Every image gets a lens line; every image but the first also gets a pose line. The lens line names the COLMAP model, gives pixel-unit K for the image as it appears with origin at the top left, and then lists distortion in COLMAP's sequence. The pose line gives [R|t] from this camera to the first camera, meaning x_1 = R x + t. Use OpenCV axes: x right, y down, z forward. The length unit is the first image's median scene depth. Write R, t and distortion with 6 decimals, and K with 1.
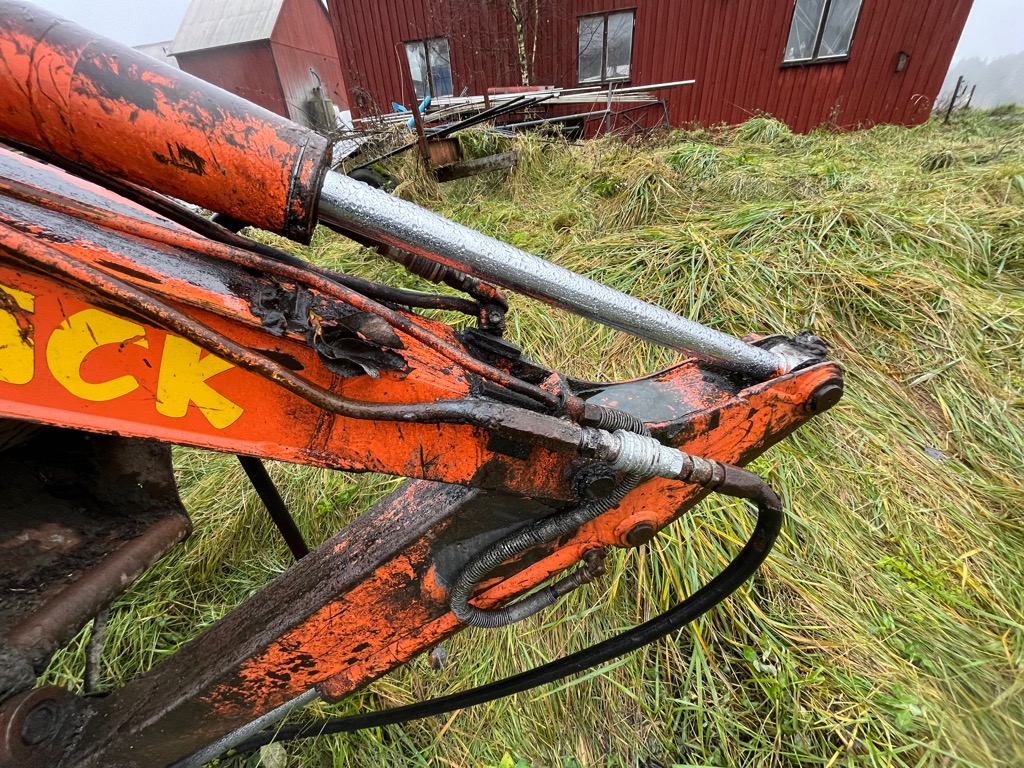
lens RADIAL K [[413.8, 0, 506.8], [0, 413.8, 385.9], [0, 0, 1]] dist [-0.002829, -0.001086]
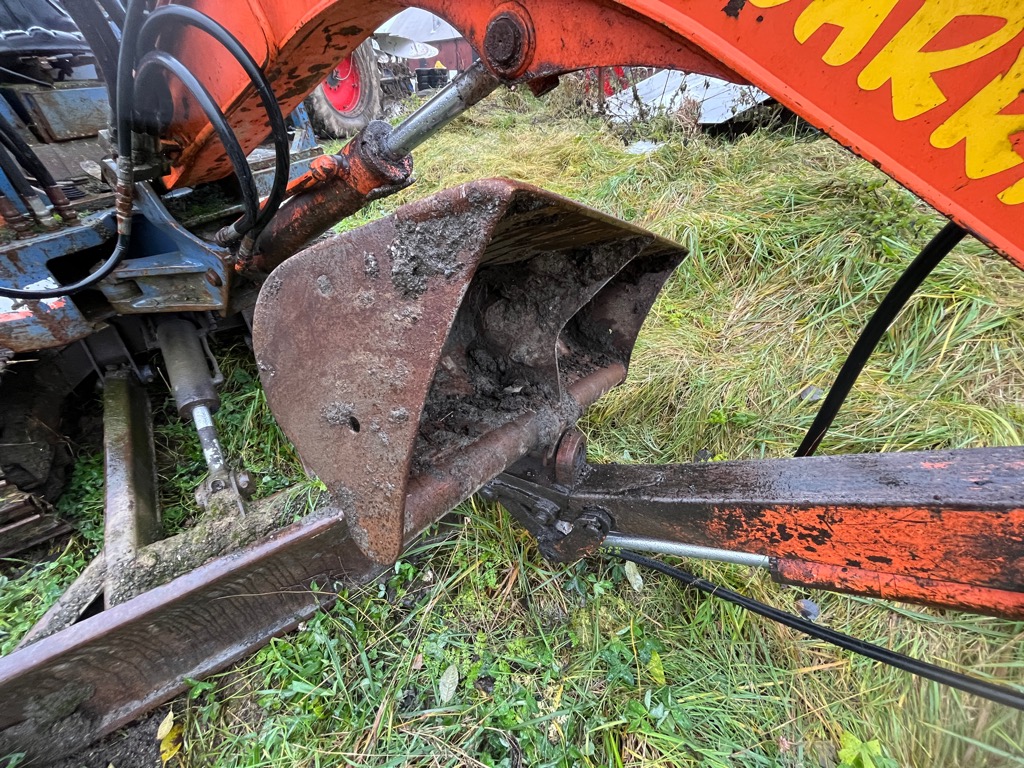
lens RADIAL K [[413.8, 0, 506.8], [0, 413.8, 385.9], [0, 0, 1]] dist [-0.002829, -0.001086]
pose [[0.743876, 0.450416, -0.493735, -0.248659], [-0.384316, 0.892698, 0.235353, 0.124505], [0.546764, 0.014677, 0.837158, -0.123468]]
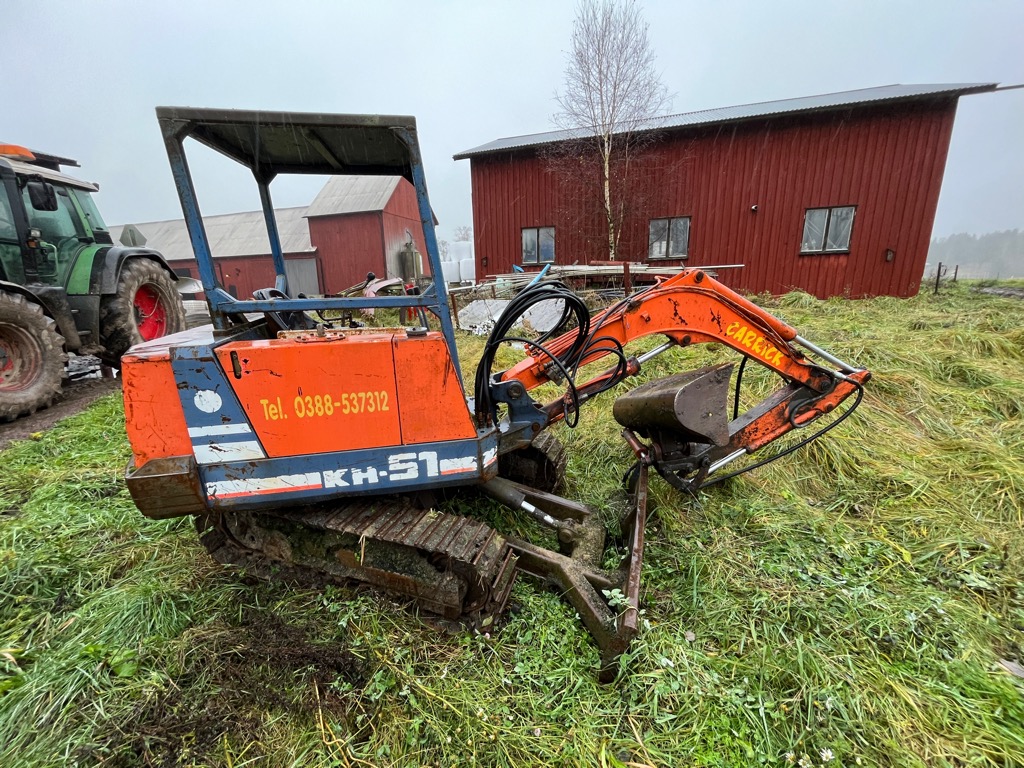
lens RADIAL K [[414.3, 0, 506.3], [0, 414.3, 385.0], [0, 0, 1]] dist [-0.000923, -0.001172]
pose [[0.996488, 0.056146, -0.062124, -0.974317], [-0.071664, 0.955576, -0.285901, 0.557197], [0.043312, 0.289349, 0.956243, -1.175751]]
